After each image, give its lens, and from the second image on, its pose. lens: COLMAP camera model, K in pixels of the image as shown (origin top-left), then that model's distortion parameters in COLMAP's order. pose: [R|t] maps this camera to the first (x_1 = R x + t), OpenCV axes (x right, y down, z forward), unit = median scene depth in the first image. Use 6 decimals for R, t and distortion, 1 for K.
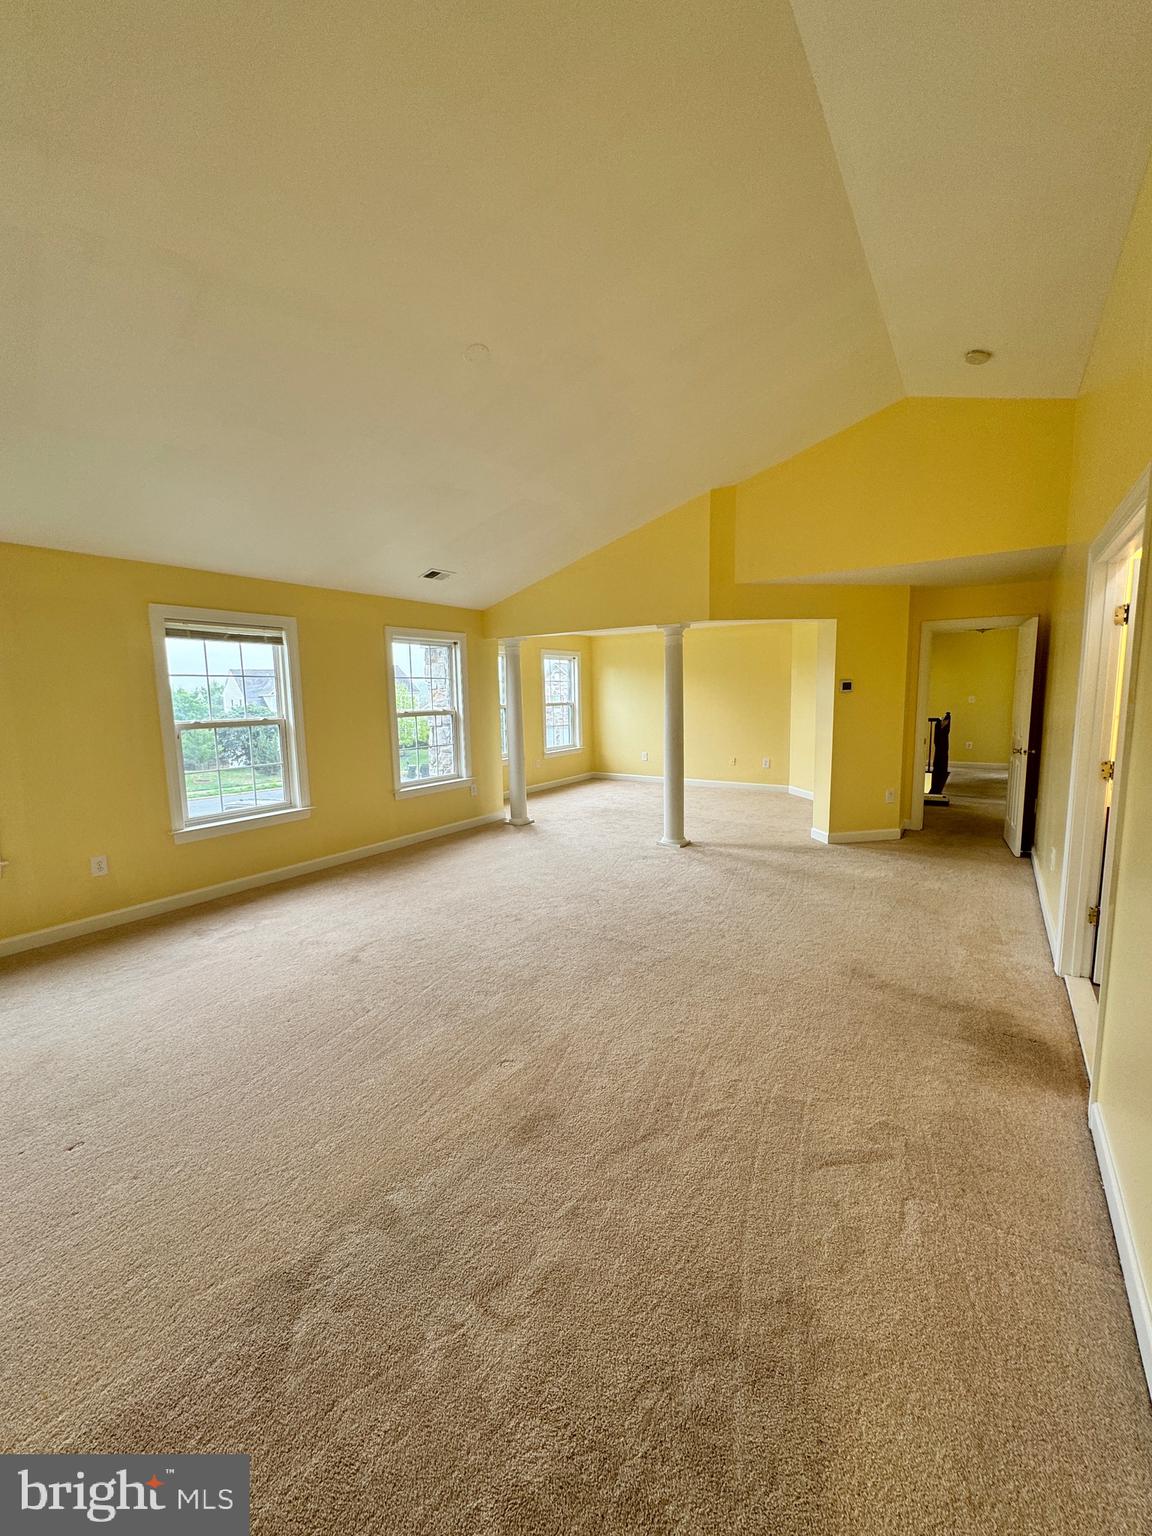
lens RADIAL K [[612.5, 0, 575.2], [0, 612.5, 765.0], [0, 0, 1]] dist [-0.000148, 0.000429]
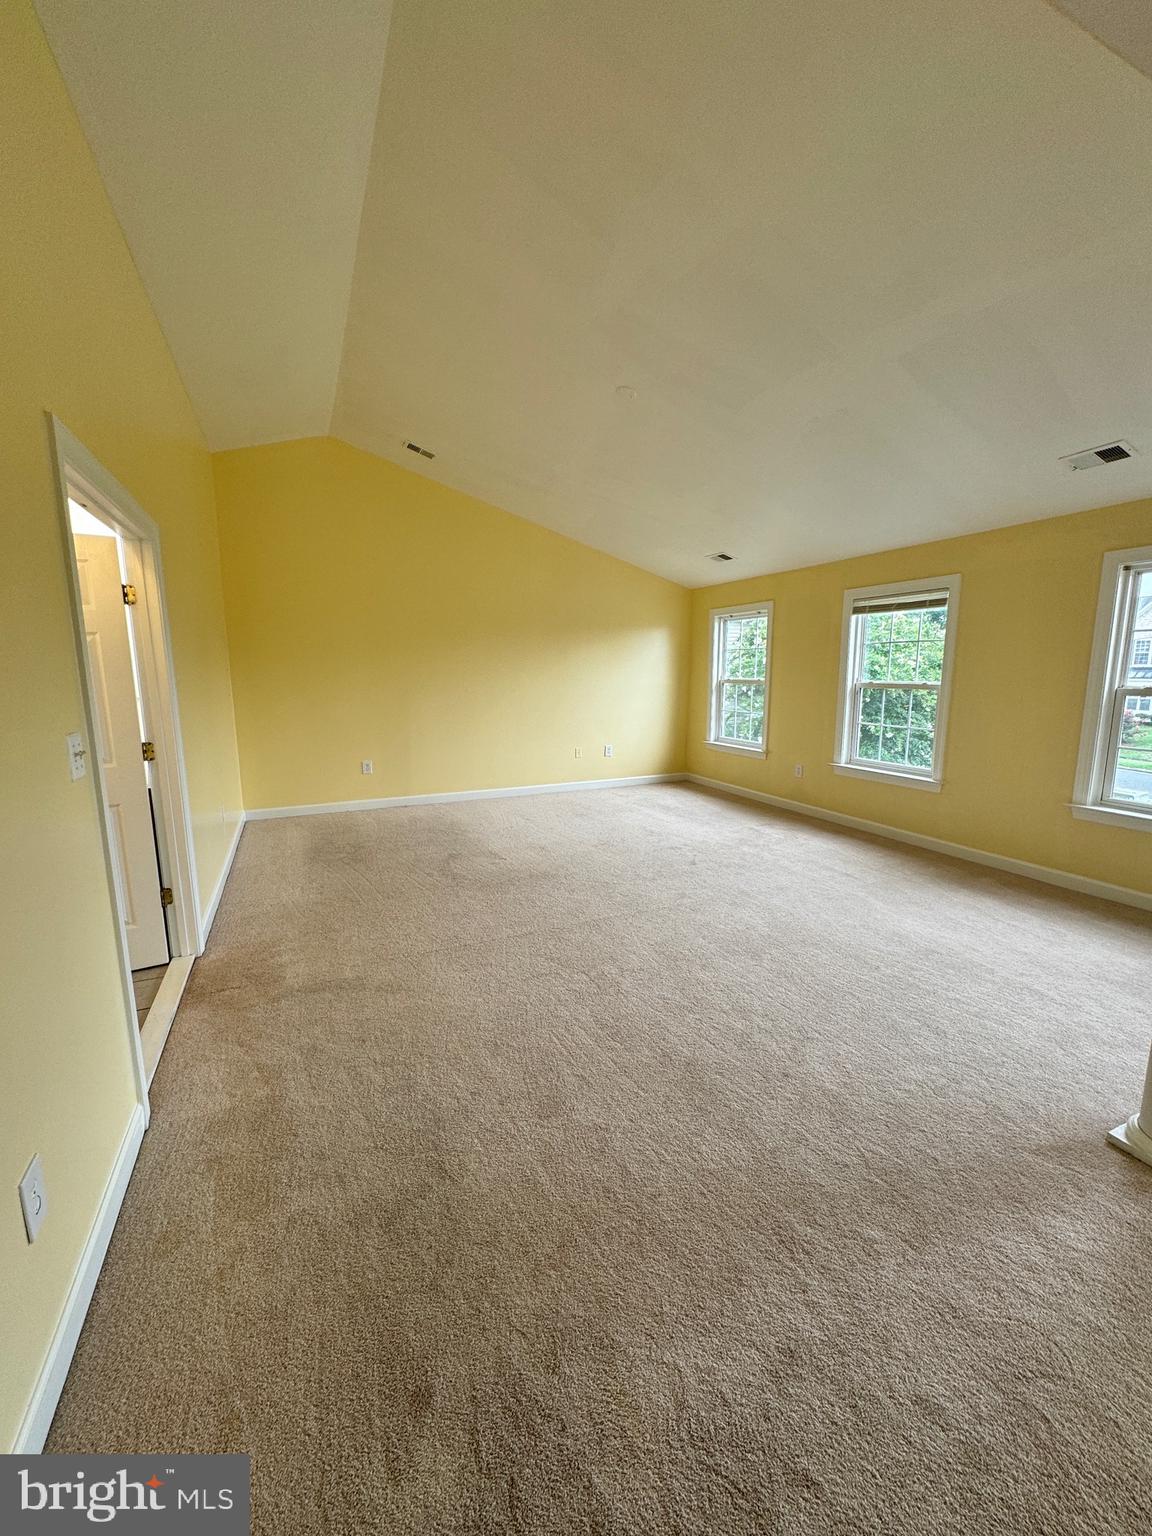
lens RADIAL K [[612.5, 0, 575.8], [0, 612.5, 770.6], [0, 0, 1]] dist [-0.000148, 0.000429]
pose [[-0.517594, 0.166383, -0.839293, 0.760248], [-0.087310, 0.965520, 0.245251, -0.153985], [0.851160, 0.200219, -0.485220, 1.181420]]
